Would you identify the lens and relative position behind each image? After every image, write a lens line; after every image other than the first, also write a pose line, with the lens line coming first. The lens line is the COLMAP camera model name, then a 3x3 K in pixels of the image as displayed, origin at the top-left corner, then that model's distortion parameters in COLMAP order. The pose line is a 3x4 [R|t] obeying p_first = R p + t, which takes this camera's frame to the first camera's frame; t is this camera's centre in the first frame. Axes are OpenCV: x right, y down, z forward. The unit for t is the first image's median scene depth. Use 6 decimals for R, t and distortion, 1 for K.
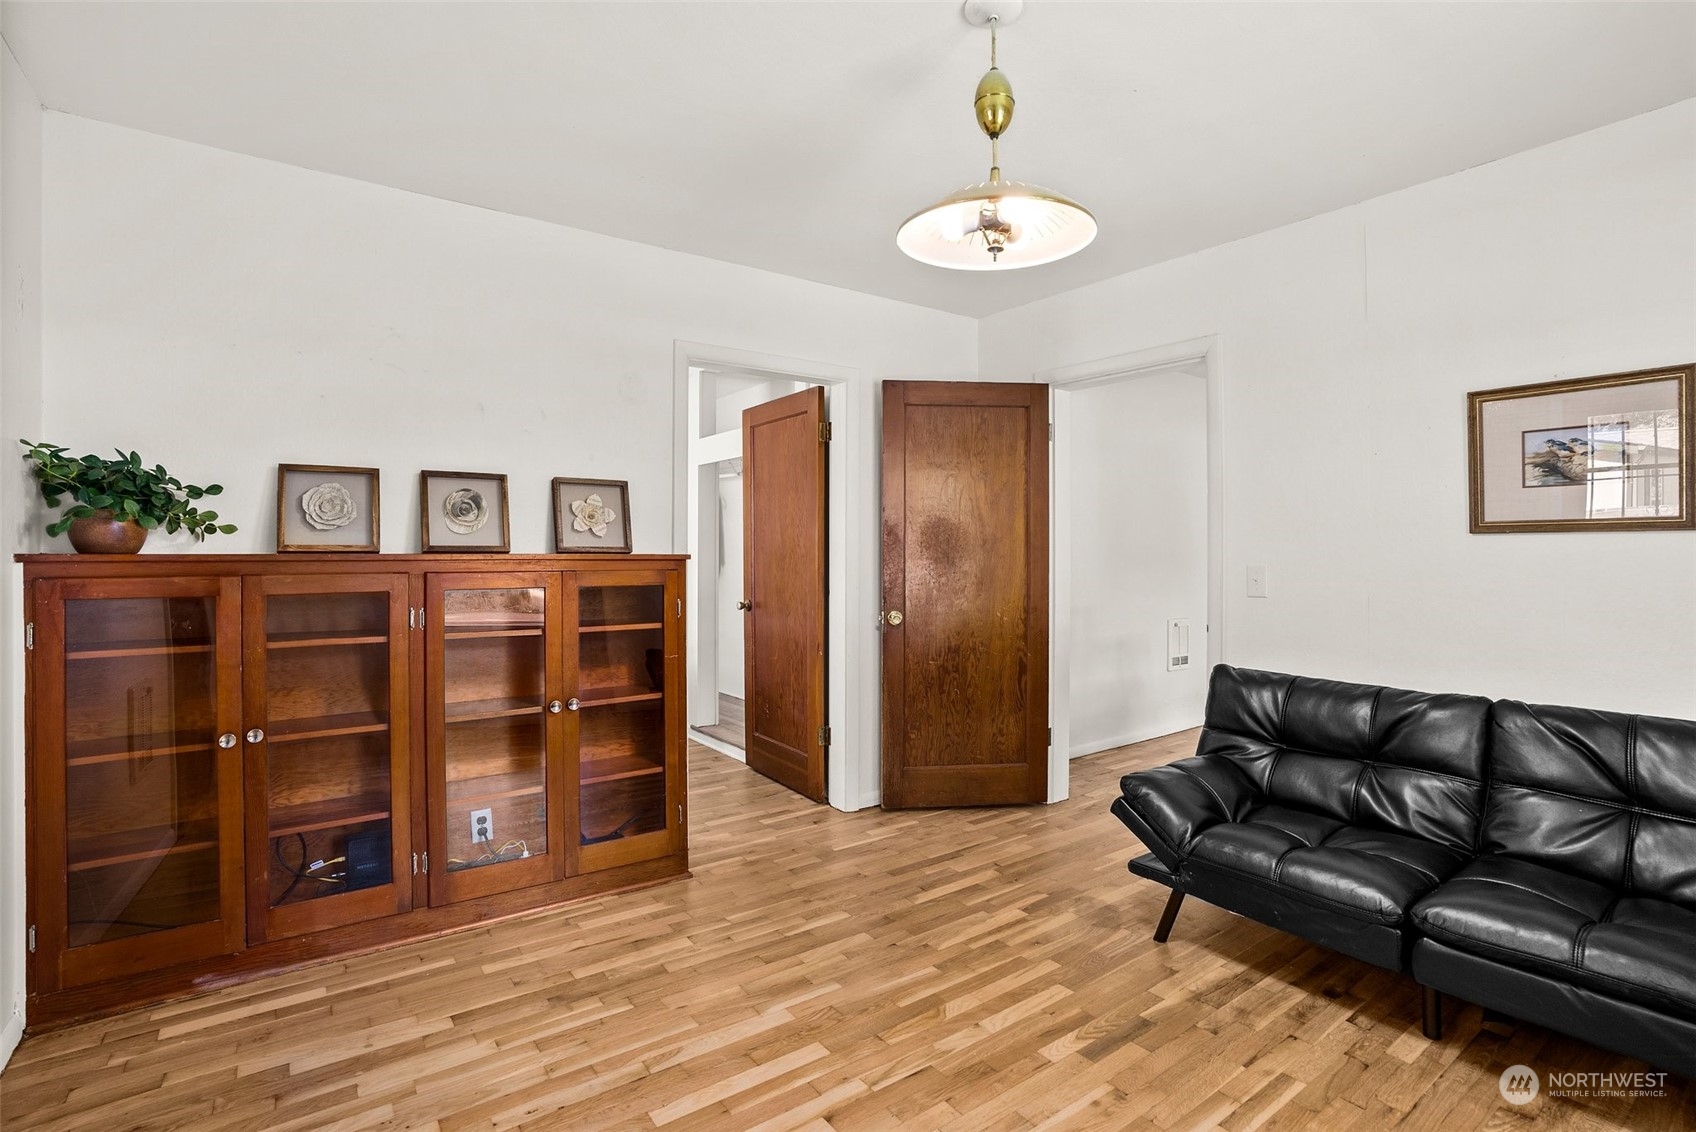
lens RADIAL K [[816.5, 0, 849.7], [0, 816.5, 532.4], [0, 0, 1]] dist [-0.072417, 0.027481]
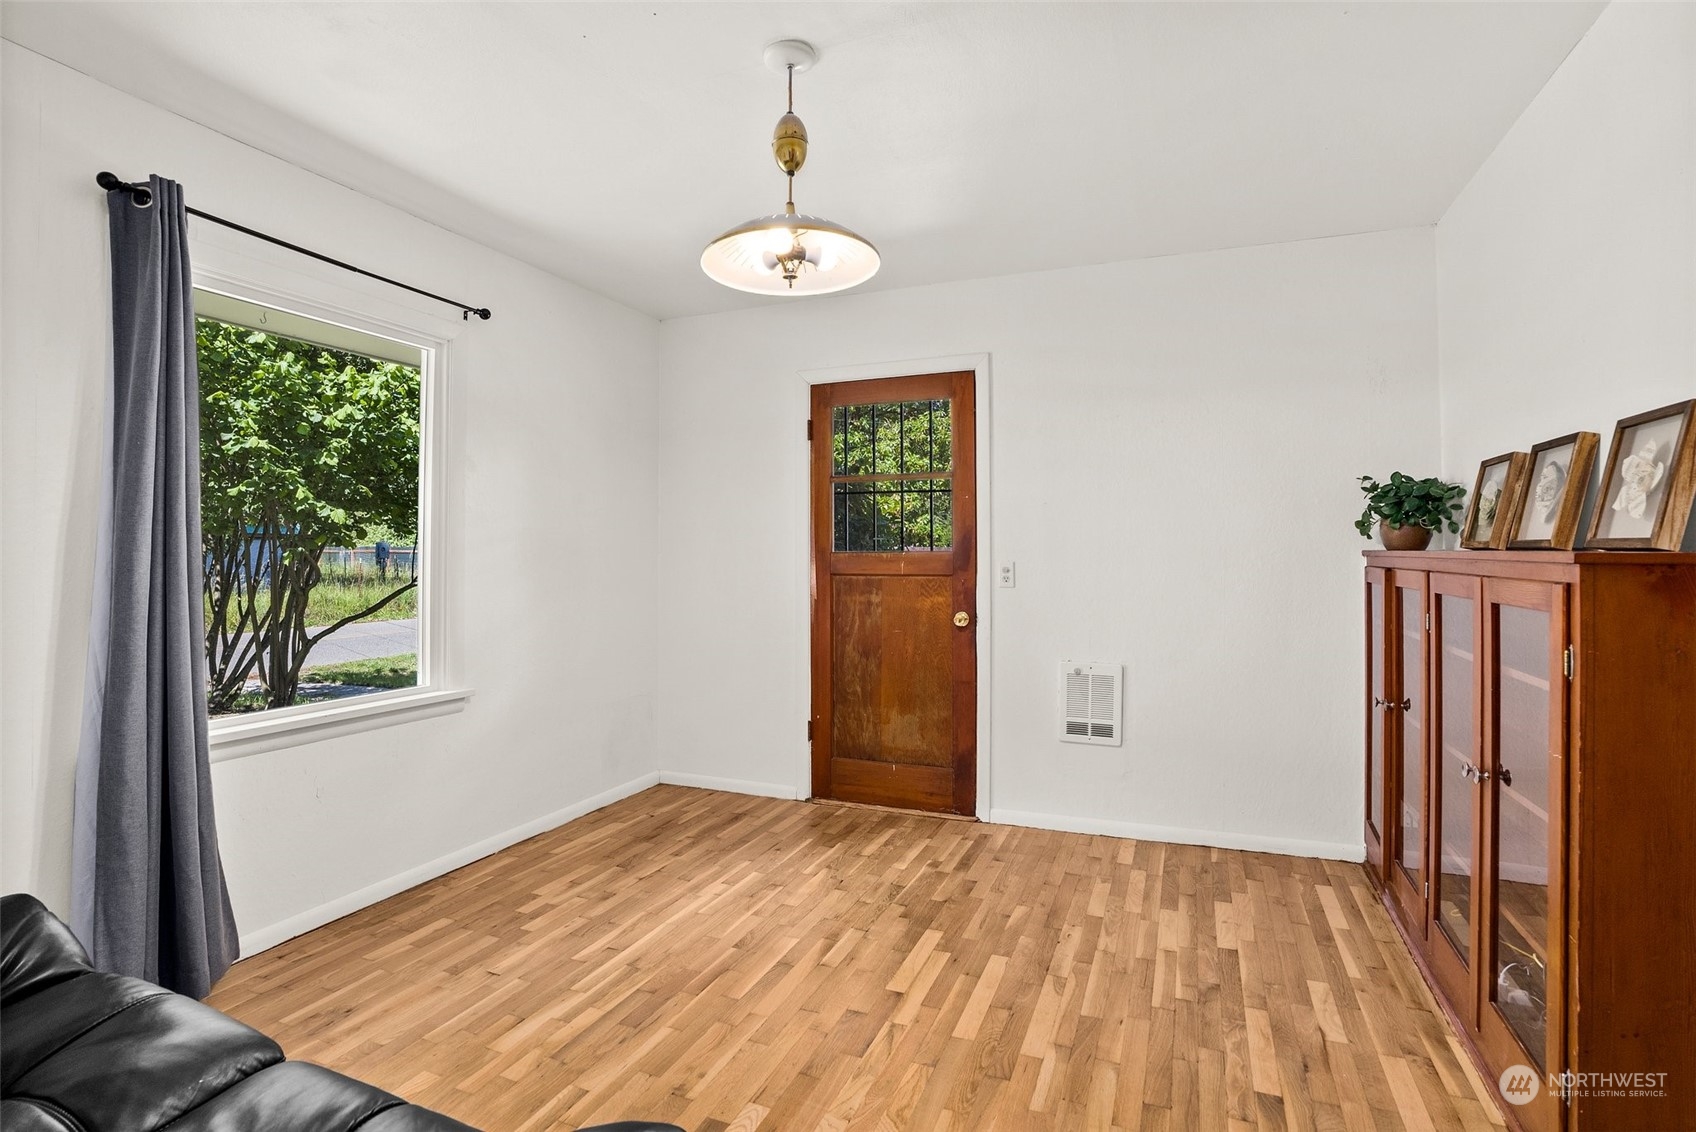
lens RADIAL K [[816.5, 0, 849.7], [0, 816.5, 532.4], [0, 0, 1]] dist [-0.072417, 0.027481]
pose [[-0.856304, -0.014056, -0.516281, 0.594815], [0.008525, 0.999109, -0.041341, 0.042629], [0.516402, -0.039802, -0.855421, 1.734382]]
